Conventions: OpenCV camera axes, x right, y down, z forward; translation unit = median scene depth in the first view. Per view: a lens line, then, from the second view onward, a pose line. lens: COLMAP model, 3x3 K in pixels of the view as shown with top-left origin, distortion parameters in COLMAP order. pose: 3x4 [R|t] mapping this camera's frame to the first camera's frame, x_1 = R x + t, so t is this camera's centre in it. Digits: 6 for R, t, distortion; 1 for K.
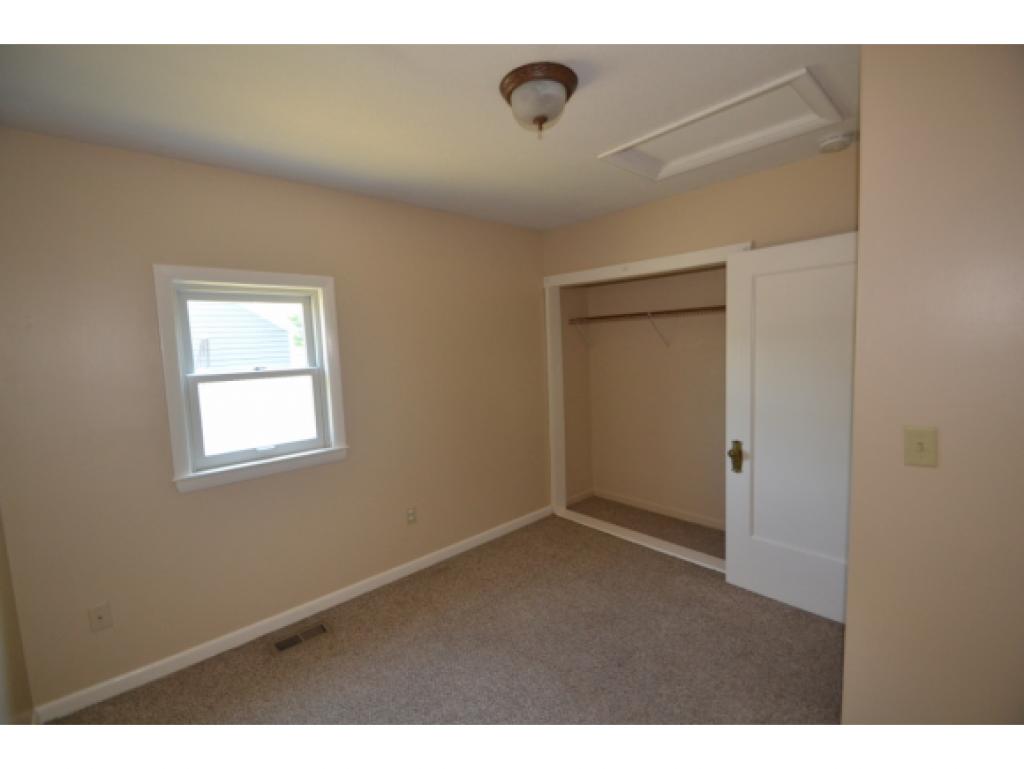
lens RADIAL K [[449.4, 0, 498.1], [0, 449.4, 387.5], [0, 0, 1]] dist [0.004200, -0.007538]
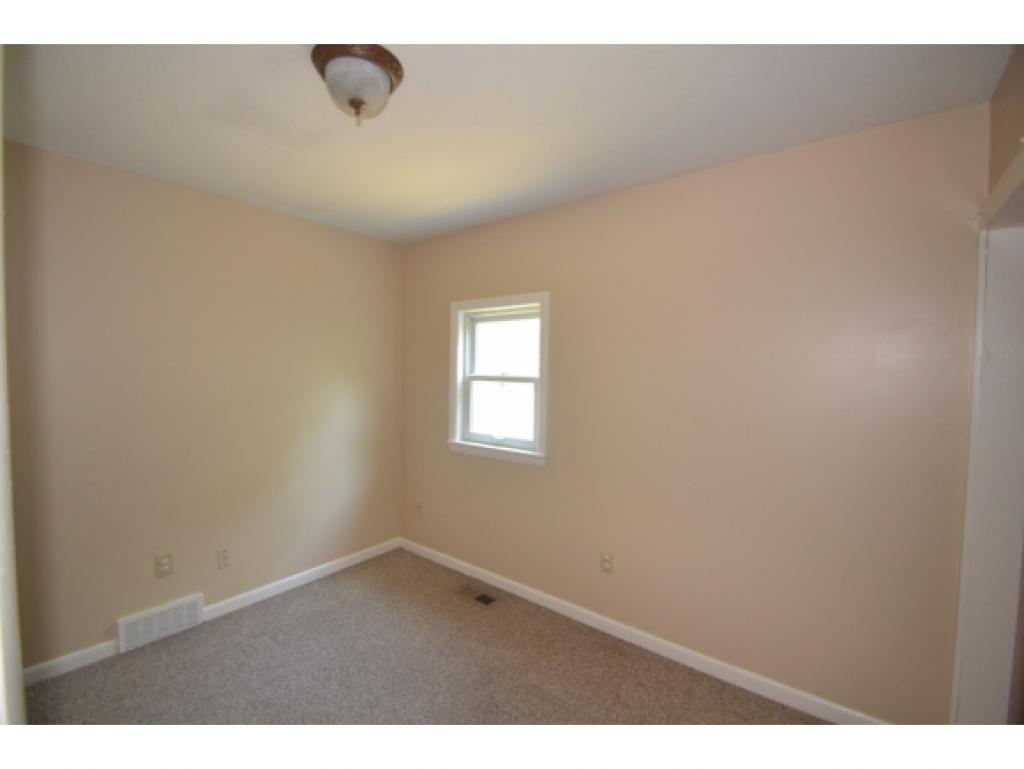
lens RADIAL K [[449.4, 0, 498.1], [0, 449.4, 387.5], [0, 0, 1]] dist [0.004200, -0.007538]
pose [[0.151076, 0.094091, -0.984034, 0.698008], [-0.098375, 0.991949, 0.079745, -0.102502], [0.983615, 0.084757, 0.159116, 0.793991]]
